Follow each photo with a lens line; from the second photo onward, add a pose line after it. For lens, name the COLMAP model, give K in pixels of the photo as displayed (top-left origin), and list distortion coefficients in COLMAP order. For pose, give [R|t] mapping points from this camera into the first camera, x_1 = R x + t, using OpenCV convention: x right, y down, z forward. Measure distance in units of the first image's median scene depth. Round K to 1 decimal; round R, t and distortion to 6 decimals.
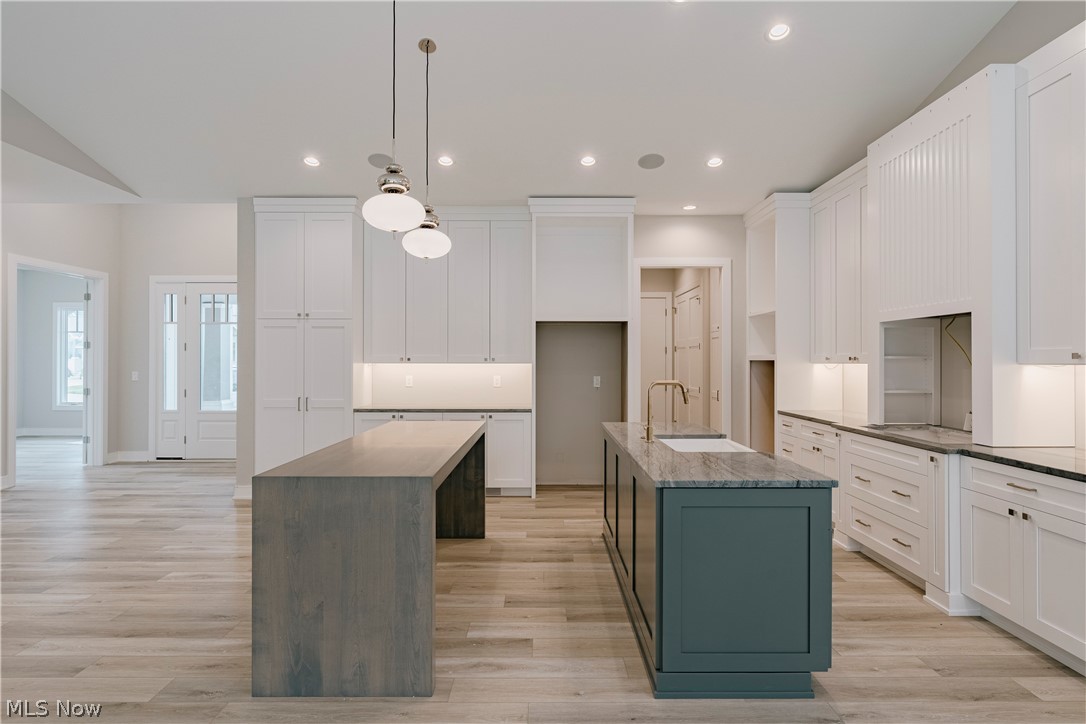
lens RADIAL K [[569.2, 0, 545.6], [0, 569.2, 359.5], [0, 0, 1]] dist [-0.006635, 0.002420]
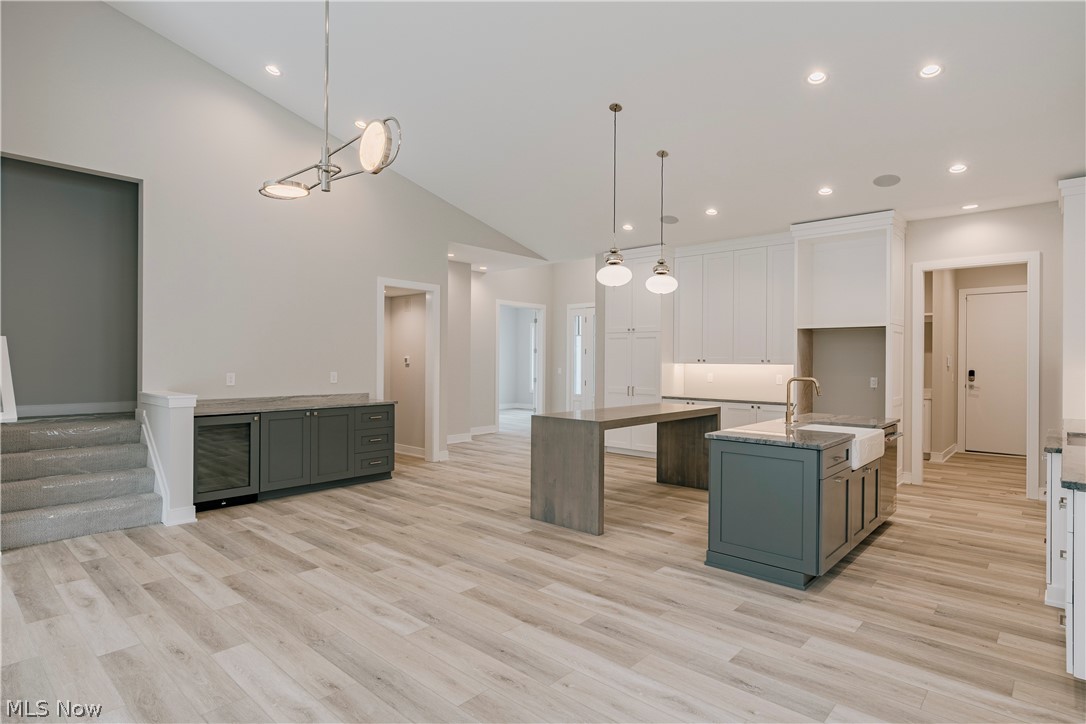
lens RADIAL K [[569.2, 0, 546.1], [0, 569.2, 360.3], [0, 0, 1]] dist [-0.006635, 0.002420]
pose [[0.740353, 0.004397, -0.672204, 0.516455], [-0.004693, 0.999988, 0.001372, -0.001431], [0.672202, 0.002138, 0.740365, -0.292832]]
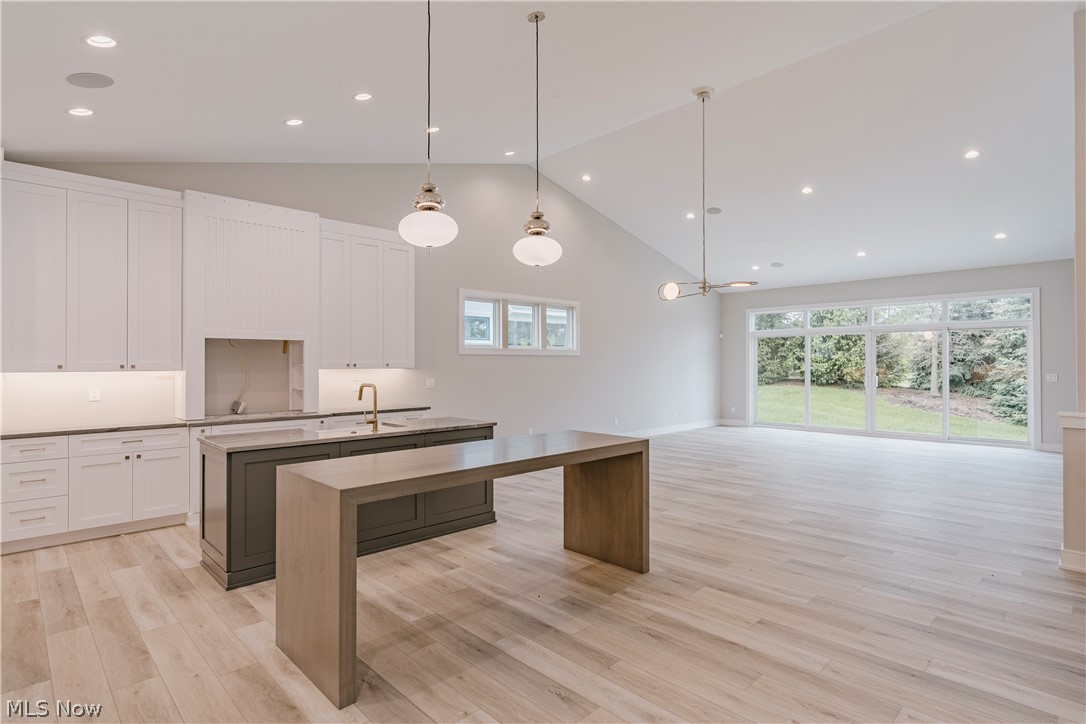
lens RADIAL K [[569.2, 0, 543.5], [0, 569.2, 359.0], [0, 0, 1]] dist [-0.006635, 0.002420]
pose [[-0.695010, 0.008206, 0.718953, -0.807566], [0.001090, 0.999946, -0.010359, -0.004272], [-0.718999, -0.006416, -0.694982, 1.279817]]
